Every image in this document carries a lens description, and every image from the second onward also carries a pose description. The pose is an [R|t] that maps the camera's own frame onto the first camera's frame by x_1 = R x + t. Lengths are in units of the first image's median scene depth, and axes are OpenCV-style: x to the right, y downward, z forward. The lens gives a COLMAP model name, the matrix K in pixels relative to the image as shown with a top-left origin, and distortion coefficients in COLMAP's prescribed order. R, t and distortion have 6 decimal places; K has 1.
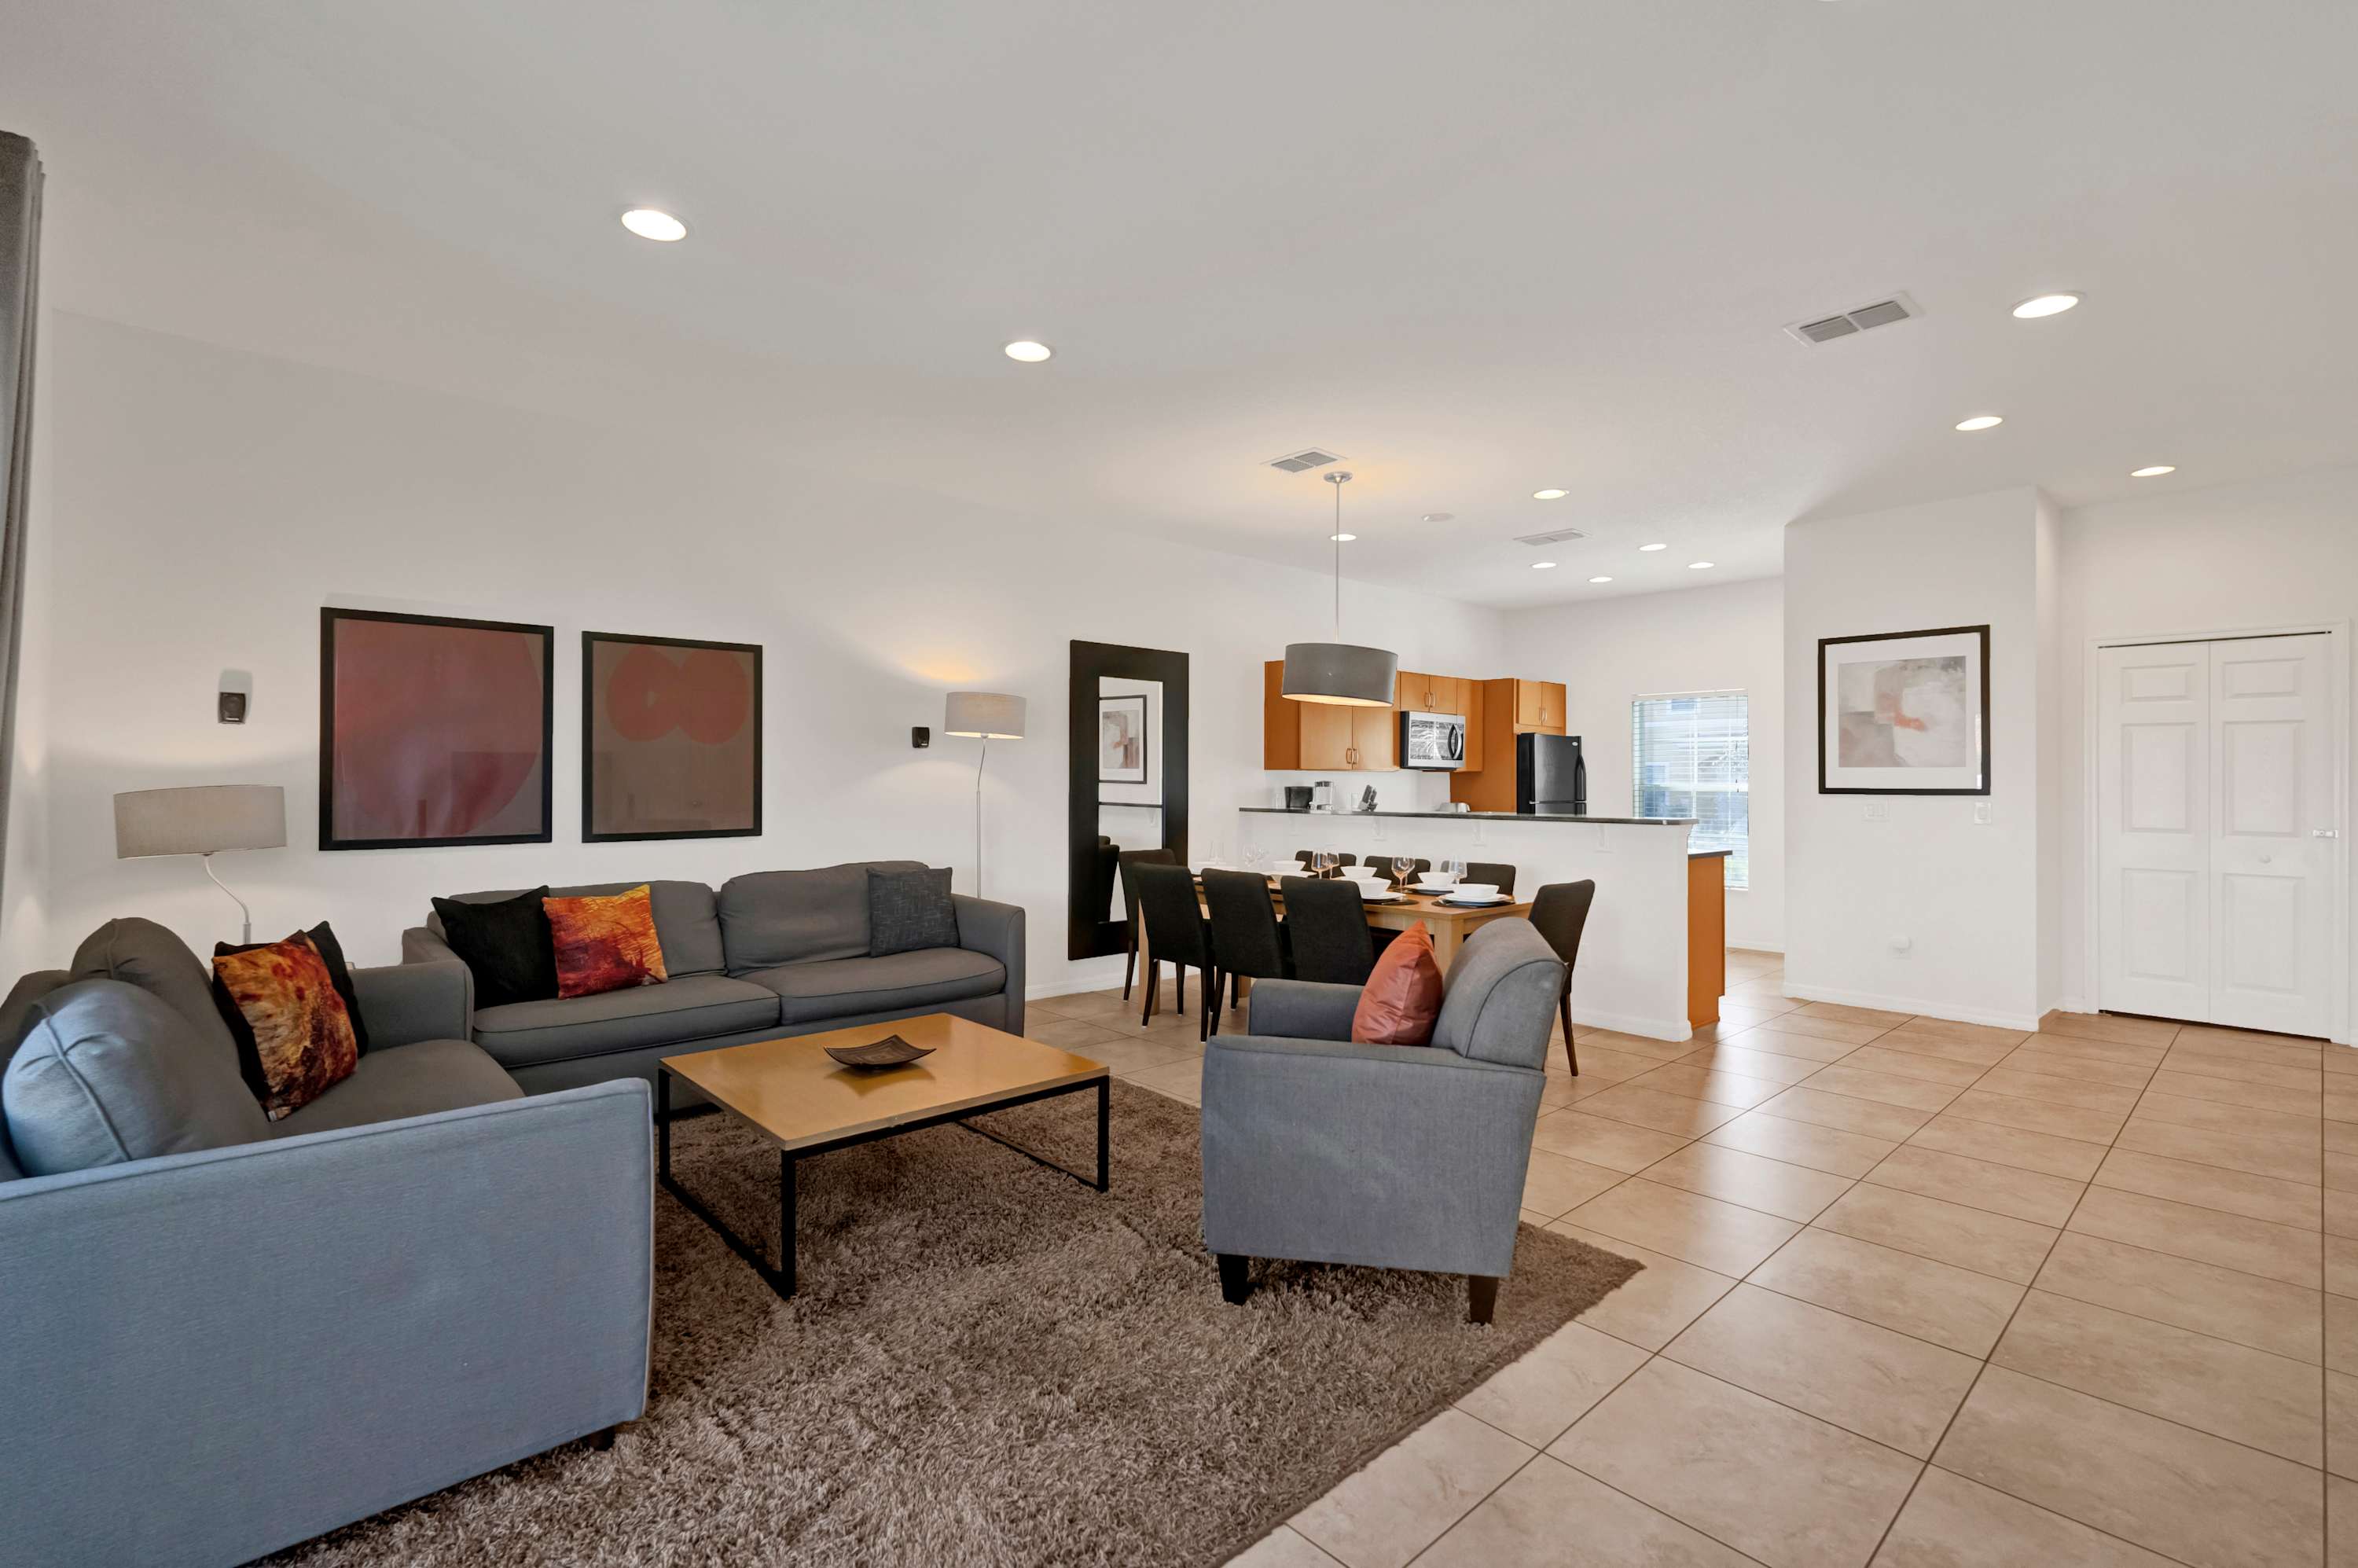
lens RADIAL K [[1070.4, 0, 1177.9], [0, 1070.4, 772.5], [0, 0, 1]] dist [-0.002345, -0.001669]
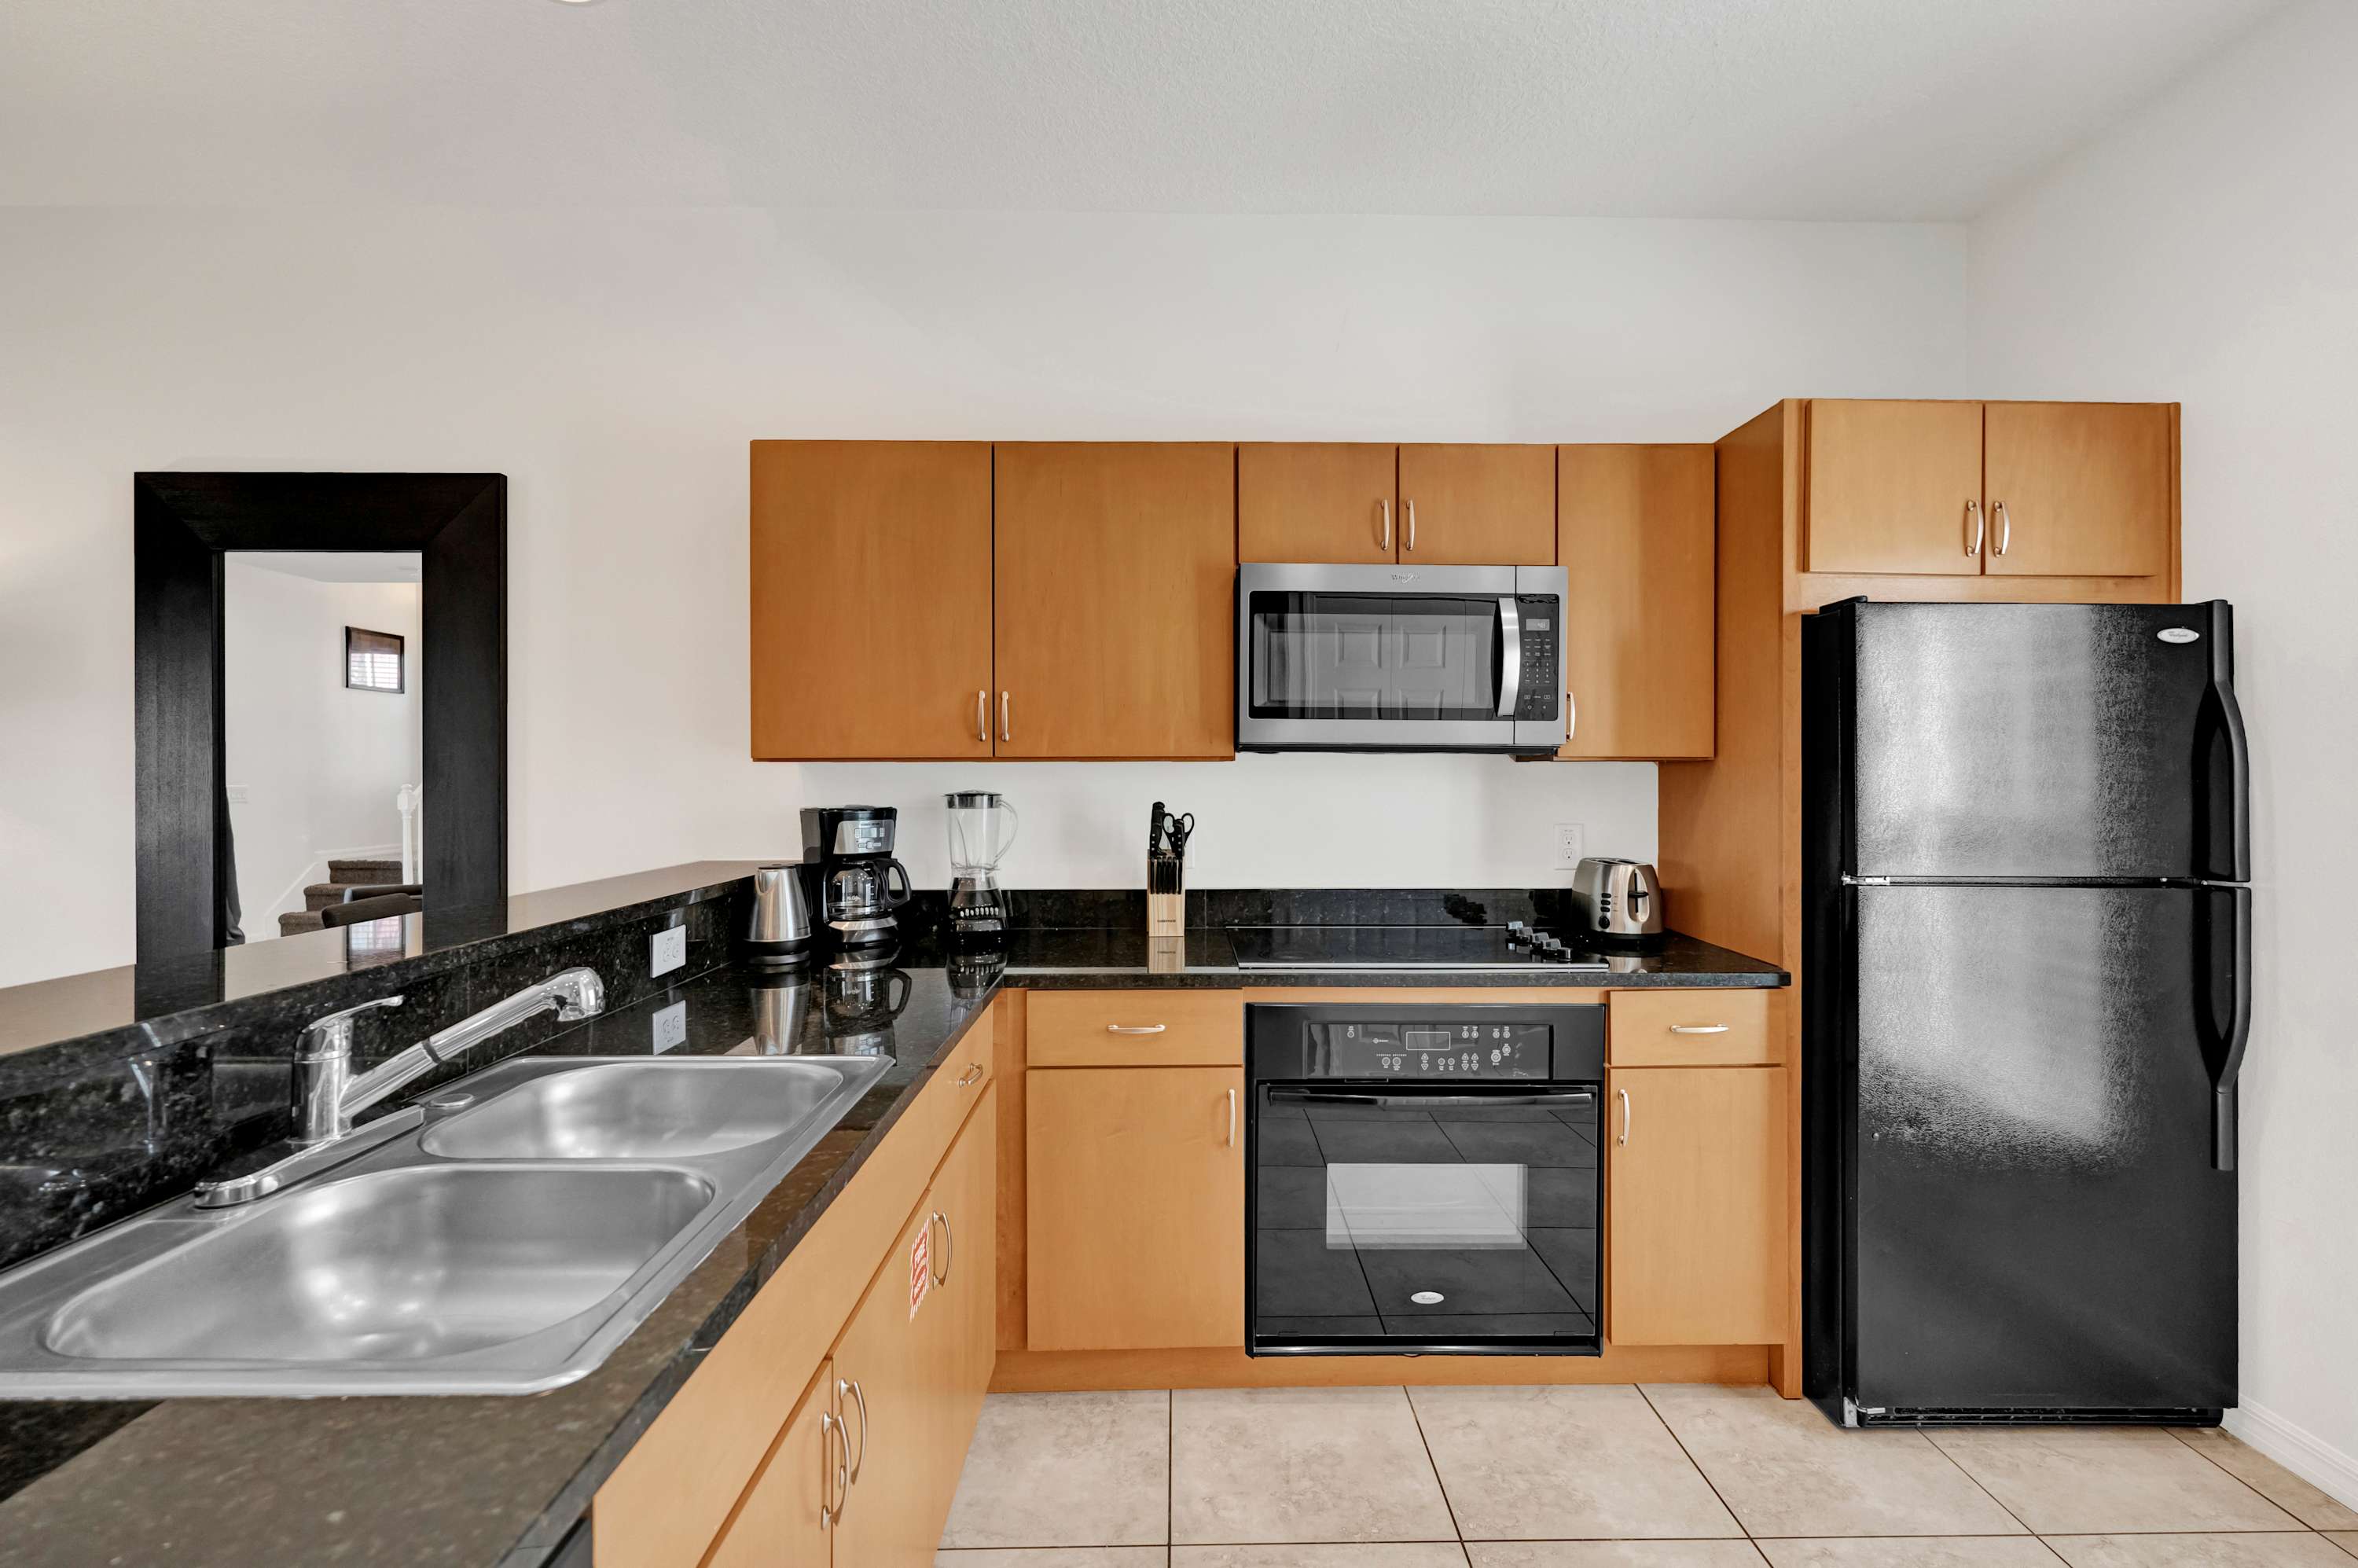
lens RADIAL K [[1070.4, 0, 1183.1], [0, 1070.4, 788.3], [0, 0, 1]] dist [-0.002345, -0.001669]
pose [[0.751639, 0.003987, -0.659562, 0.635694], [0.007774, 0.999859, 0.014904, 0.002221], [0.659529, -0.016330, 0.751502, 1.191881]]
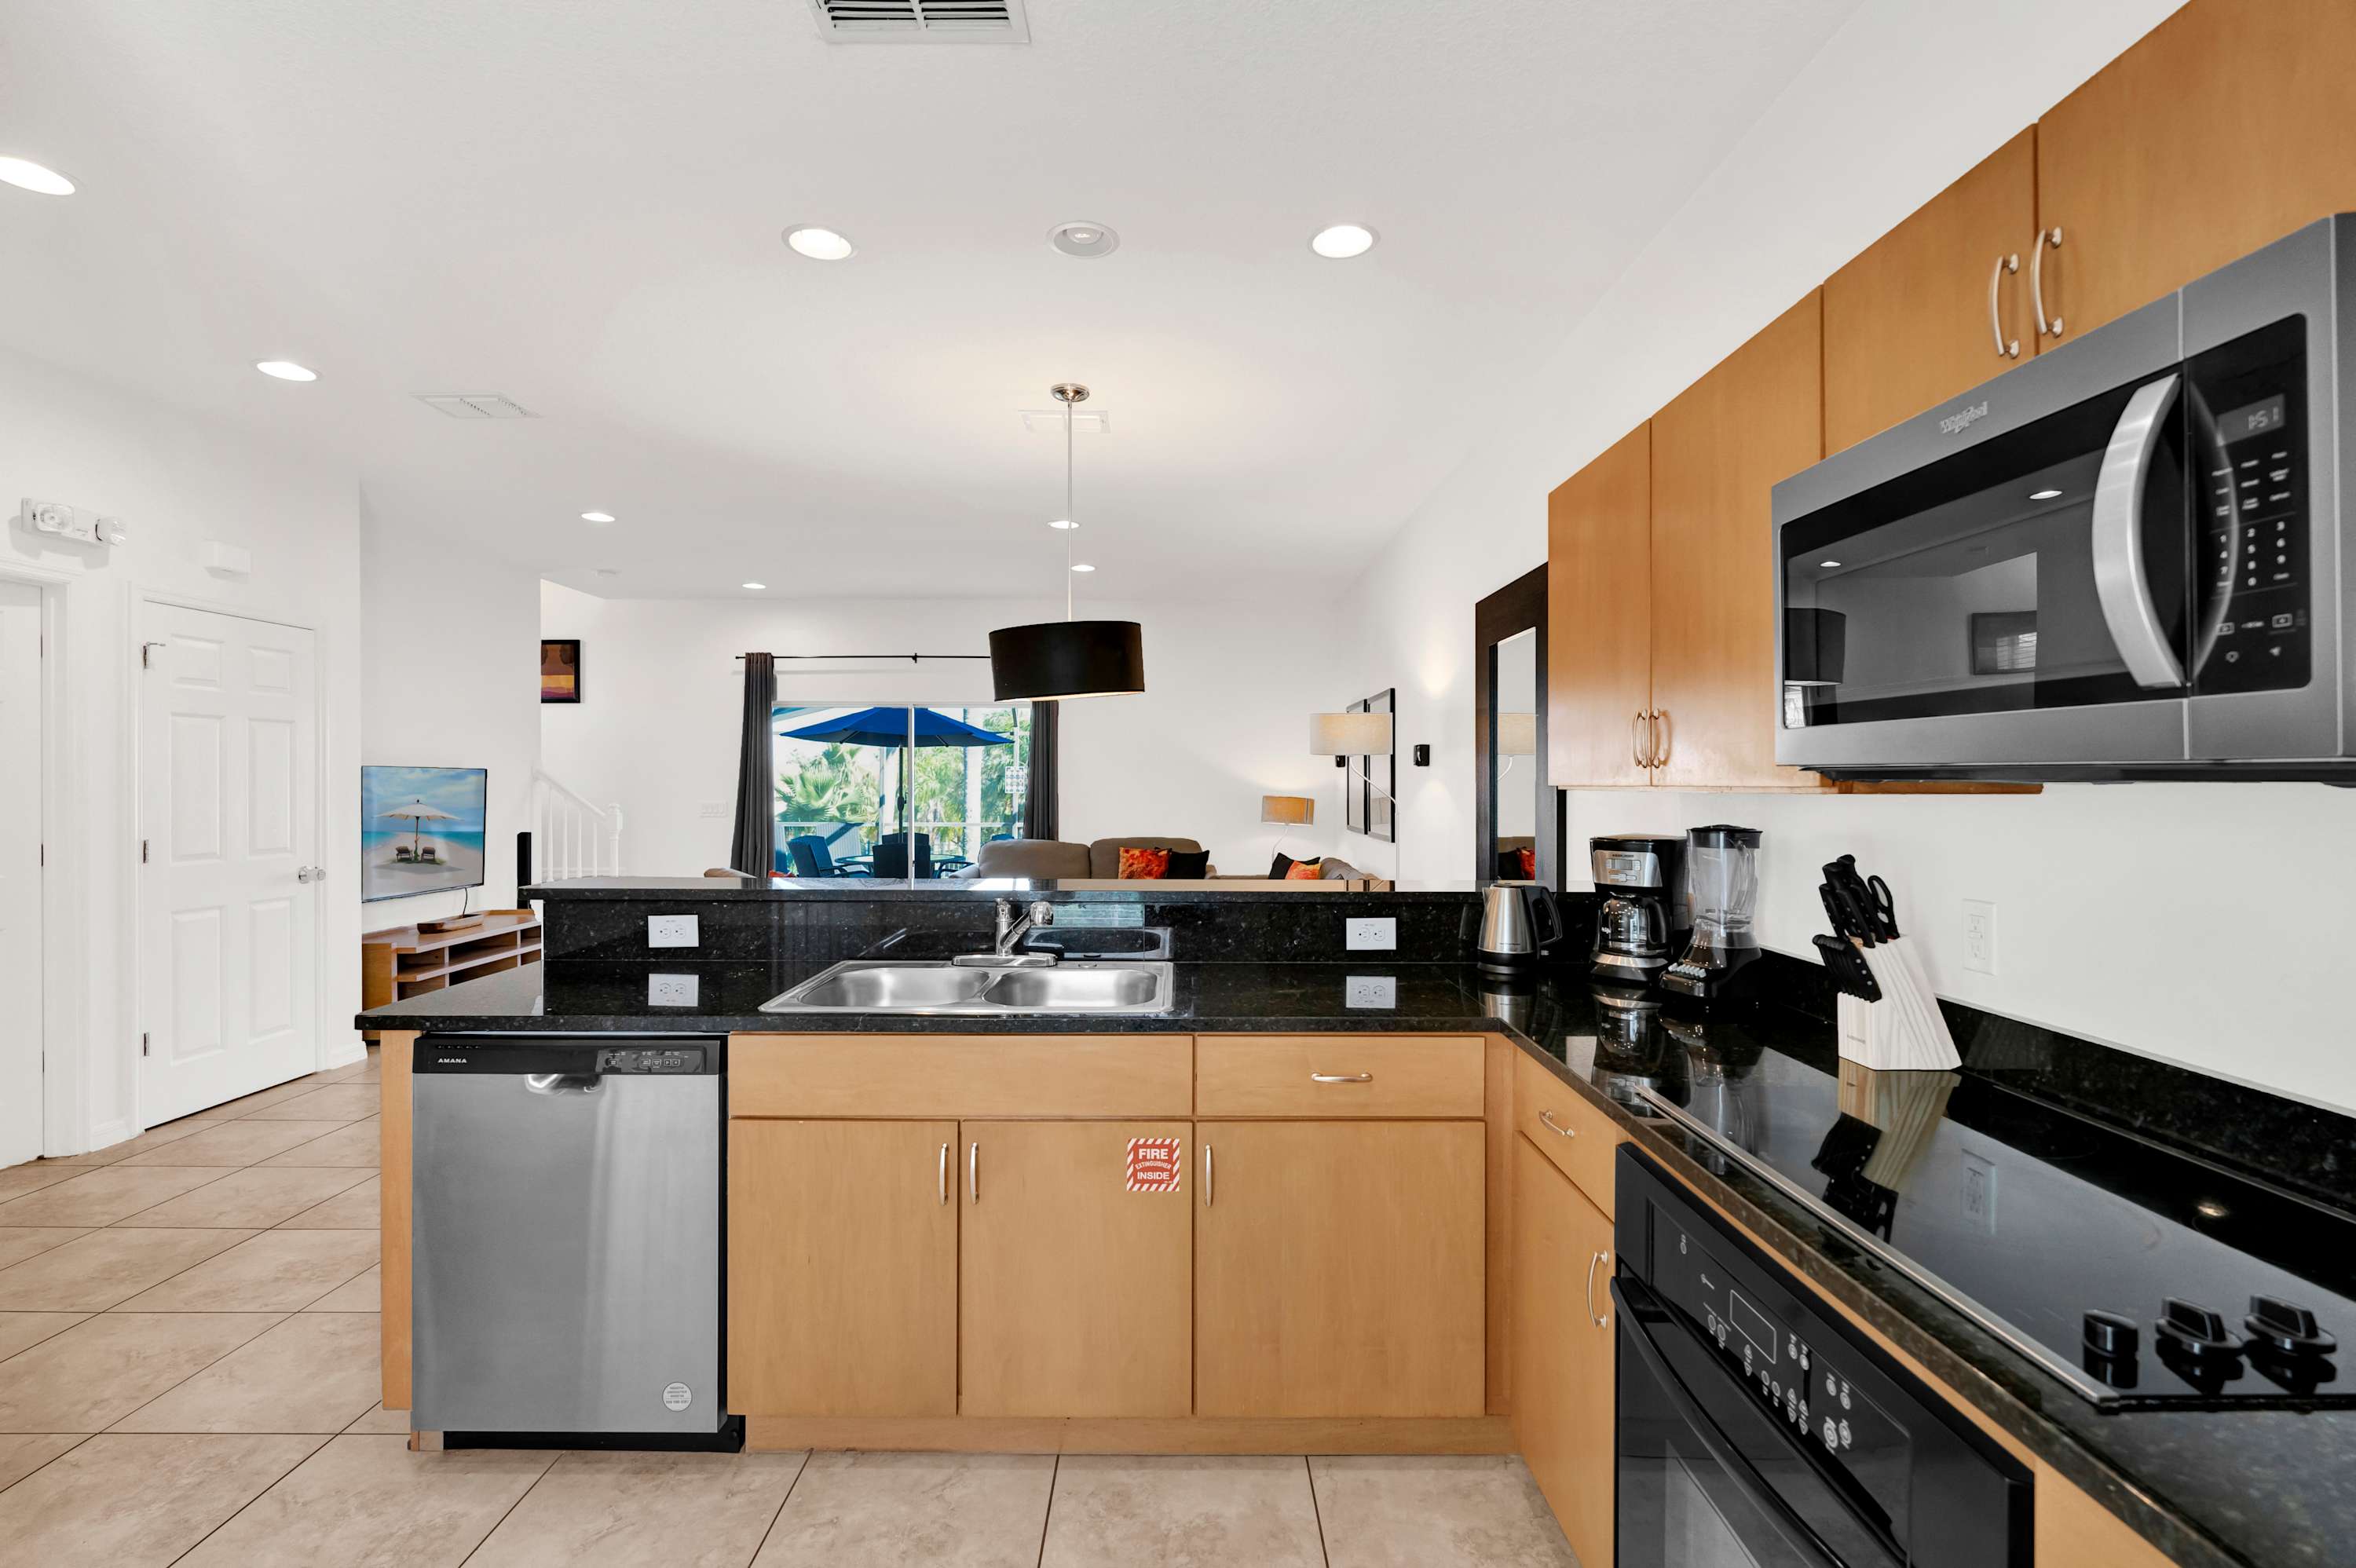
lens RADIAL K [[1069.4, 0, 1176.1], [0, 1069.4, 799.6], [0, 0, 1]] dist [-0.002345, -0.001669]
pose [[-0.677515, 0.005089, -0.735491, 0.679353], [-0.004942, 0.999922, 0.011472, -0.003790], [0.735492, 0.011407, -0.677437, 1.654900]]
